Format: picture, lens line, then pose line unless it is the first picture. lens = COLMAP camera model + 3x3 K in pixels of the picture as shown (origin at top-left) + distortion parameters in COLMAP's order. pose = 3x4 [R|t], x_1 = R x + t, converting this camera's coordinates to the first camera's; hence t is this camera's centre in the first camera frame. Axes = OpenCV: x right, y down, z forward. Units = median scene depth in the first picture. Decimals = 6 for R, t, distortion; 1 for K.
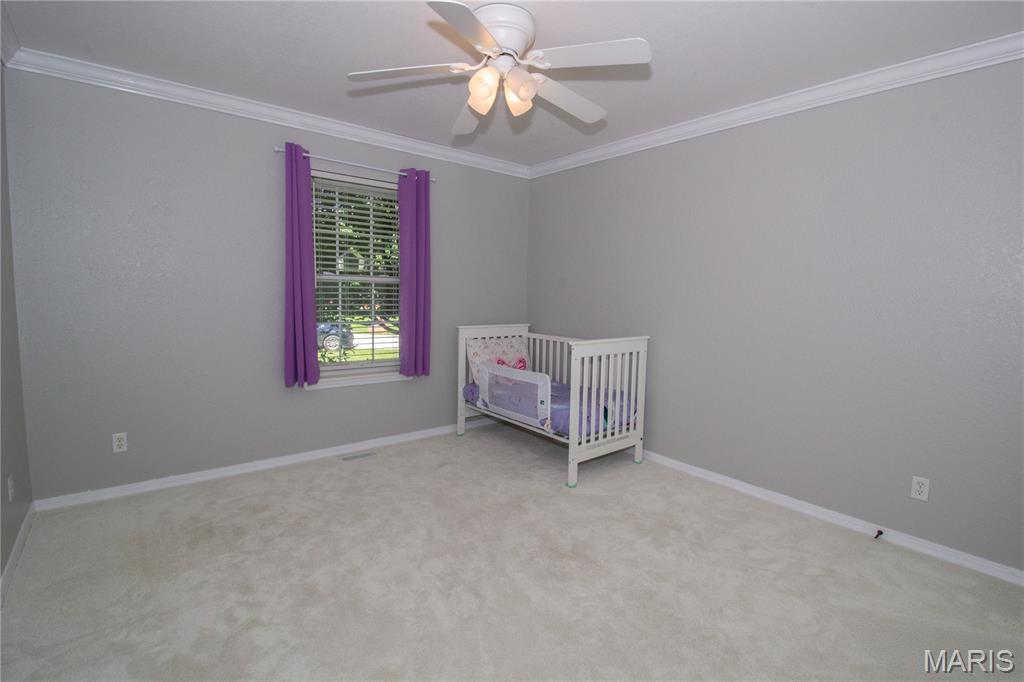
lens RADIAL K [[494.5, 0, 512.0], [0, 494.5, 341.0], [0, 0, 1]] dist [-0.000583, -0.000222]
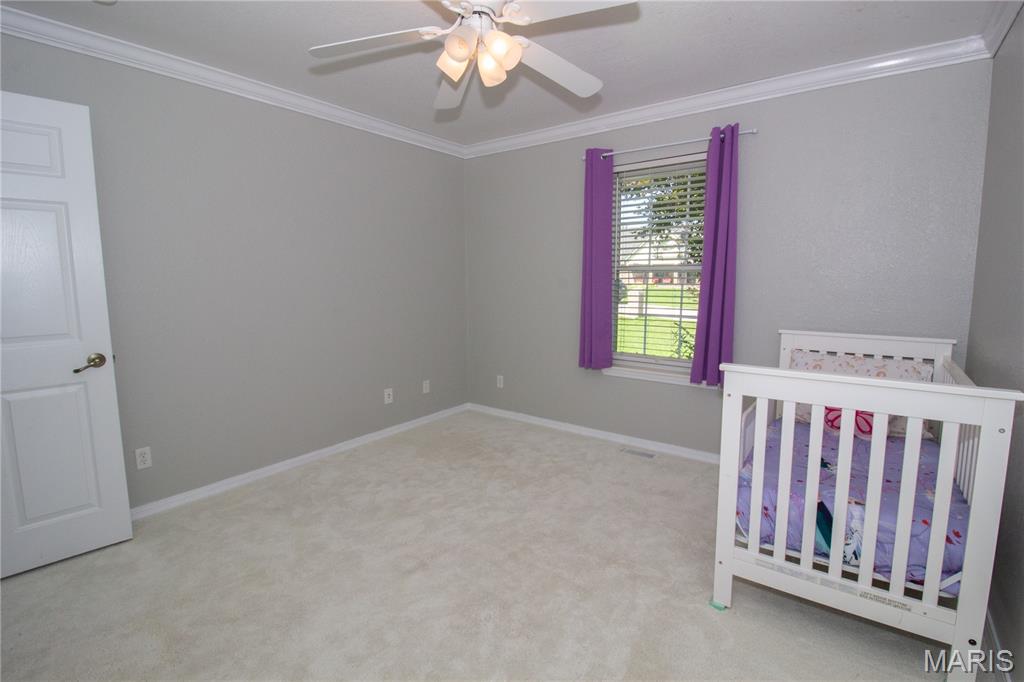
lens RADIAL K [[477.4, 0, 516.6], [0, 477.4, 333.9], [0, 0, 1]] dist [-0.003278, -0.000839]
pose [[0.229538, 0.086571, -0.969442, 0.562418], [-0.100339, 0.992834, 0.064902, -0.036950], [0.968114, 0.082376, 0.236580, 0.586395]]
